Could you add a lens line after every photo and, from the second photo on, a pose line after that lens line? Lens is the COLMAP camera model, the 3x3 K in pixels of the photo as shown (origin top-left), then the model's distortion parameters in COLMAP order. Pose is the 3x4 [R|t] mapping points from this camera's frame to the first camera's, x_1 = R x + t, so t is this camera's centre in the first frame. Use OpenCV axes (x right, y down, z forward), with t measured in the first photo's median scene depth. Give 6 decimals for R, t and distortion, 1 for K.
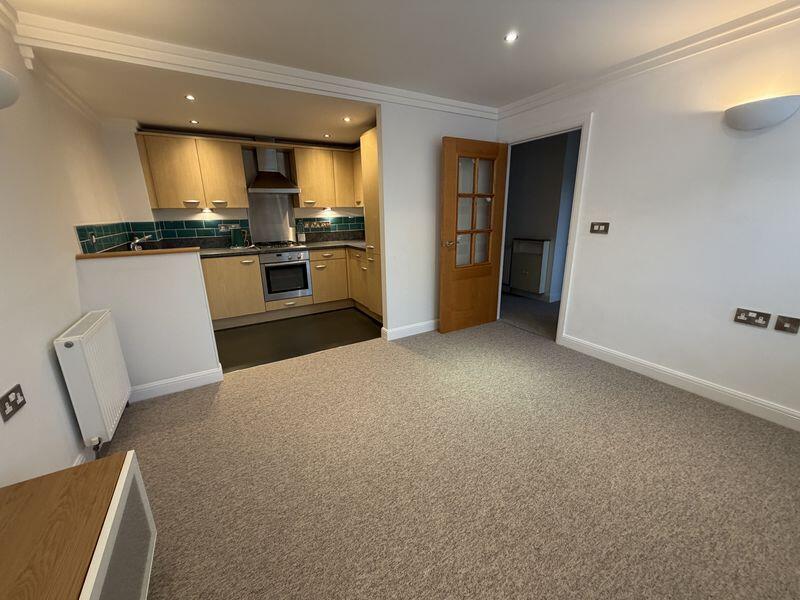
lens RADIAL K [[318.0, 0, 398.2], [0, 318.0, 298.2], [0, 0, 1]] dist [0.002031, -0.000495]
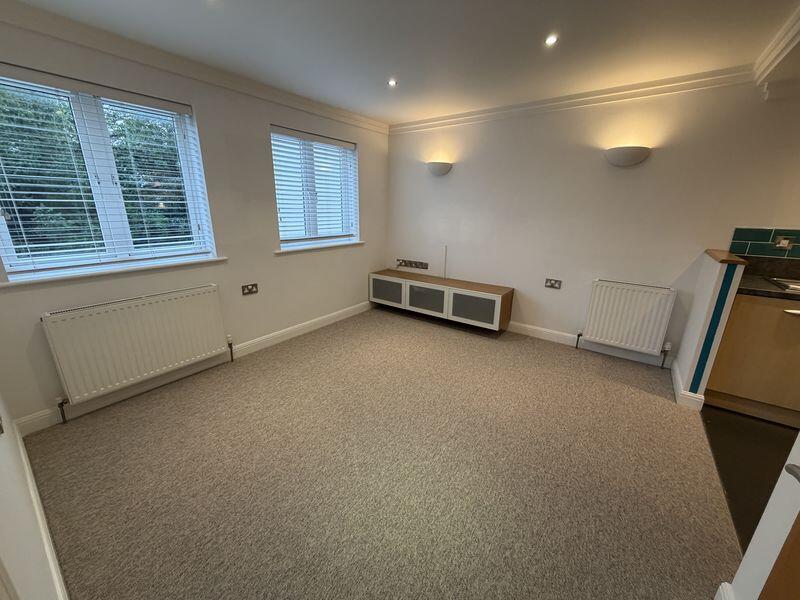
lens RADIAL K [[318.0, 0, 398.1], [0, 318.0, 302.7], [0, 0, 1]] dist [0.002031, -0.000495]
pose [[-0.918433, 0.120783, -0.376686, 0.332785], [-0.099667, 0.850870, 0.515836, -0.256323], [0.382815, 0.511304, -0.769429, 0.853783]]
